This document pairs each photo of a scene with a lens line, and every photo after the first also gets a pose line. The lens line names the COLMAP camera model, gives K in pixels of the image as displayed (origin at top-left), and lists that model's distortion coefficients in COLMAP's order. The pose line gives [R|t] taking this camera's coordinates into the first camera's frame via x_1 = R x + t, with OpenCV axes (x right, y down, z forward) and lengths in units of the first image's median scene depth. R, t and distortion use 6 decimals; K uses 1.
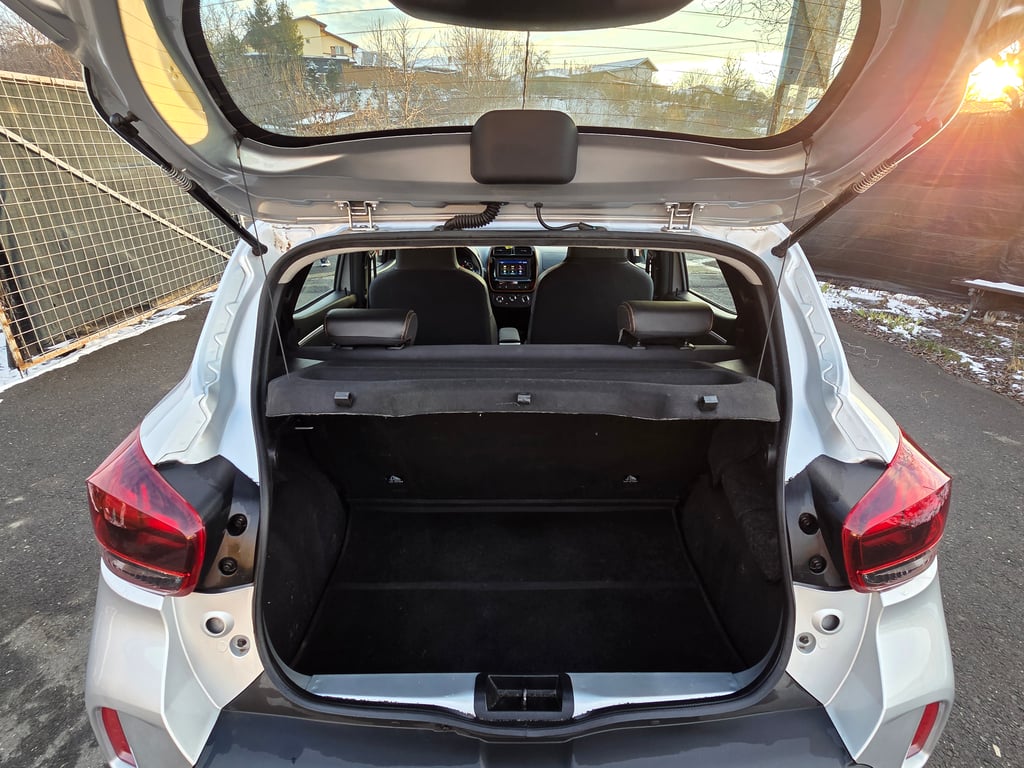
lens RADIAL K [[509.6, 0, 509.0], [0, 509.6, 381.6], [0, 0, 1]] dist [0.001219, 0.000511]
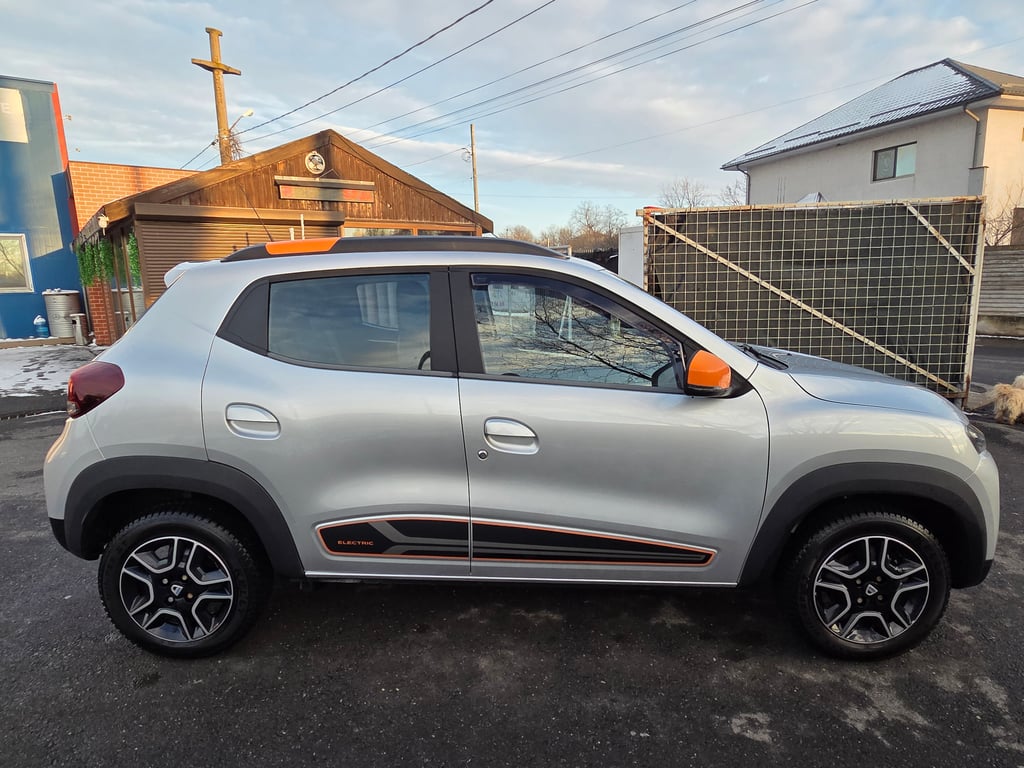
lens RADIAL K [[586.2, 0, 511.1], [0, 586.2, 380.8], [0, 0, 1]] dist [0.002243, -0.005633]
pose [[-0.022016, 0.169206, -0.985335, 0.470706], [-0.392965, 0.904783, 0.164154, -0.134943], [0.919290, 0.390816, 0.046573, 0.378680]]
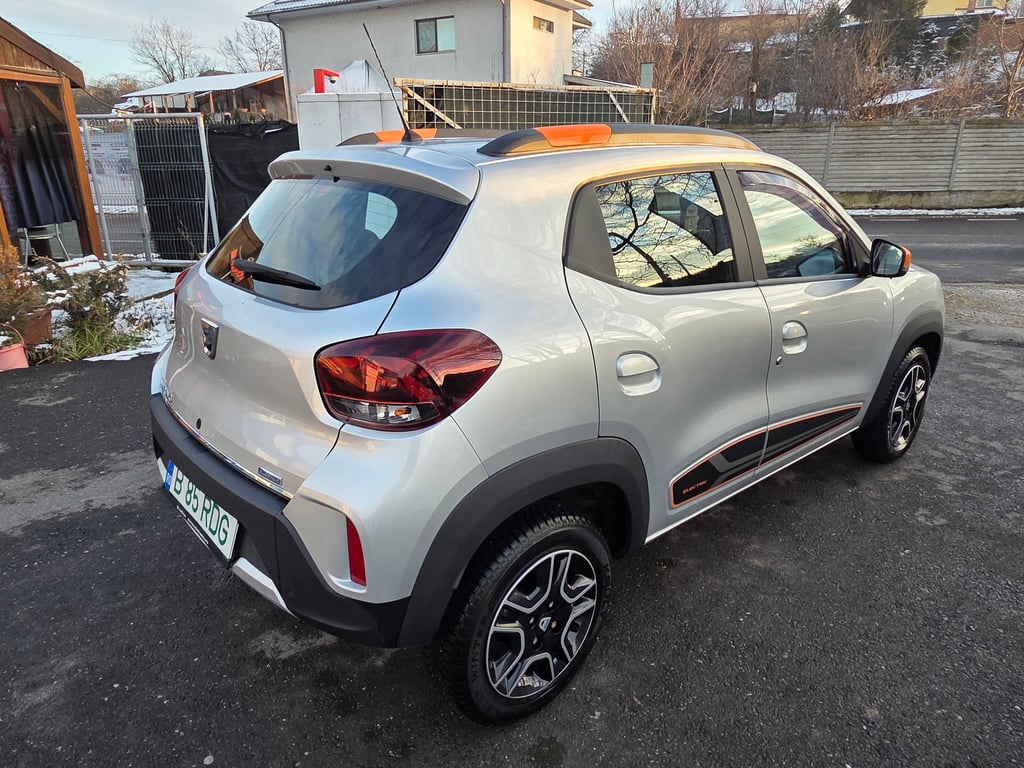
lens RADIAL K [[676.0, 0, 492.5], [0, 676.0, 378.2], [0, 0, 1]] dist [0.006951, -0.007826]
pose [[0.645330, 0.239228, -0.725479, 0.316850], [-0.304510, 0.951542, 0.042905, 0.014032], [0.700588, 0.193228, 0.686906, 0.001742]]
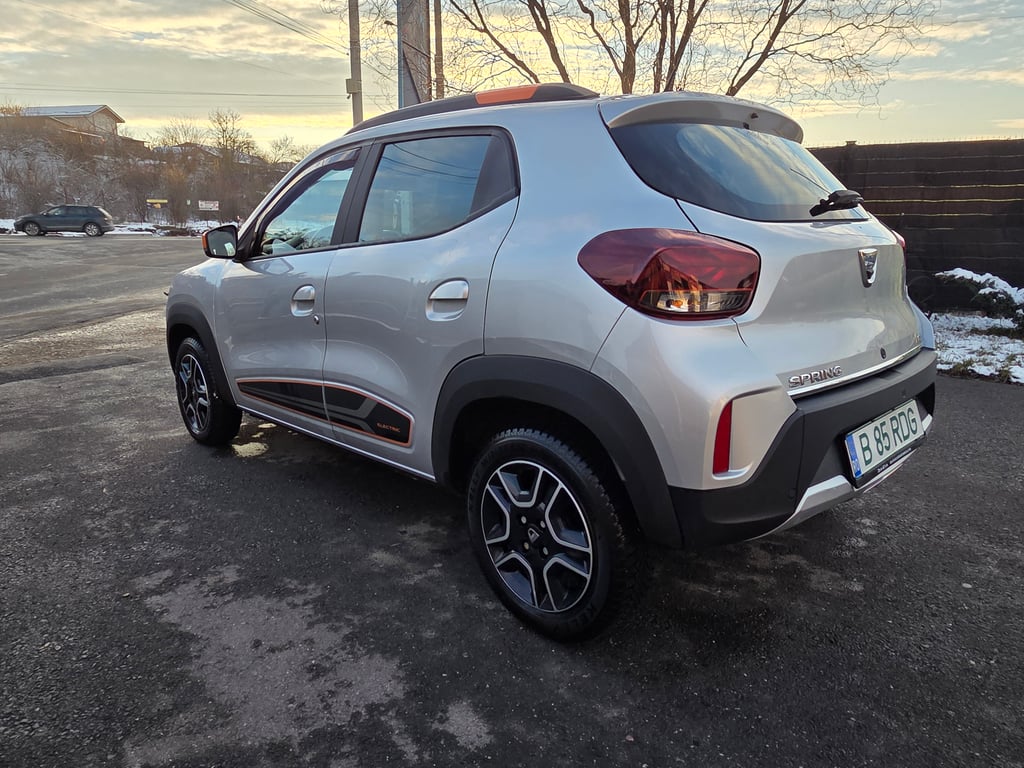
lens RADIAL K [[676.0, 0, 493.4], [0, 676.0, 377.0], [0, 0, 1]] dist [0.006951, -0.007826]
pose [[0.742044, -0.162161, 0.650441, -0.334022], [0.287895, 0.953351, -0.090761, 0.076517], [-0.605381, 0.254608, 0.754114, 0.000981]]
